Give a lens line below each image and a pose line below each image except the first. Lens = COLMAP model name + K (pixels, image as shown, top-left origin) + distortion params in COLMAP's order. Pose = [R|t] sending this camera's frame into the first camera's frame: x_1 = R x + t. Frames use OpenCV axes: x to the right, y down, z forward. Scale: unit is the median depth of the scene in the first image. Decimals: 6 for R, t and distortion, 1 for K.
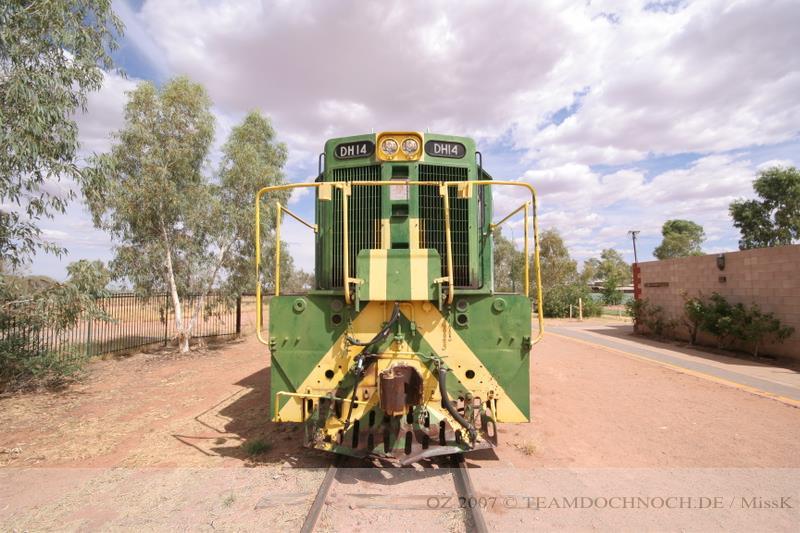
lens RADIAL K [[370.8, 0, 399.0], [0, 370.8, 265.1], [0, 0, 1]] dist [0.004869, 0.000519]
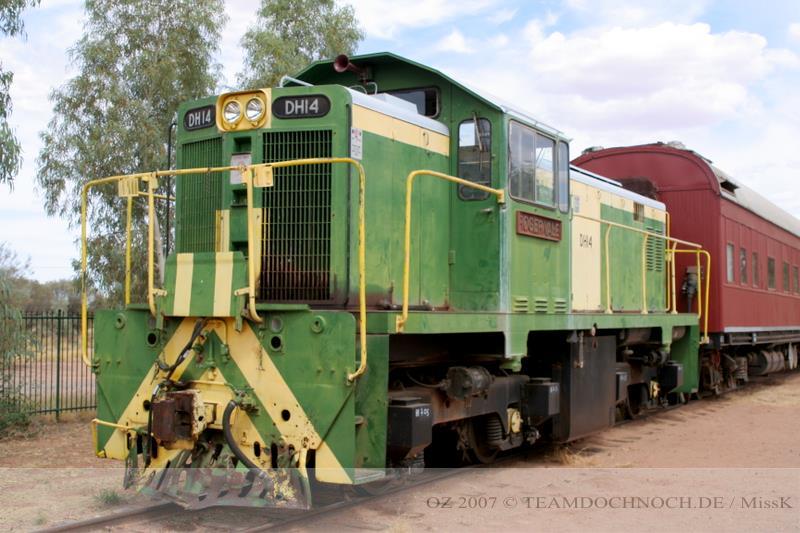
lens RADIAL K [[1040.3, 0, 401.1], [0, 1040.3, 267.5], [0, 0, 1]] dist [-0.153709, 0.000000]
pose [[0.884466, -0.010462, -0.466488, 1.392815], [0.017702, 0.999781, 0.011142, -0.027889], [0.466269, -0.018113, 0.884457, -0.761233]]
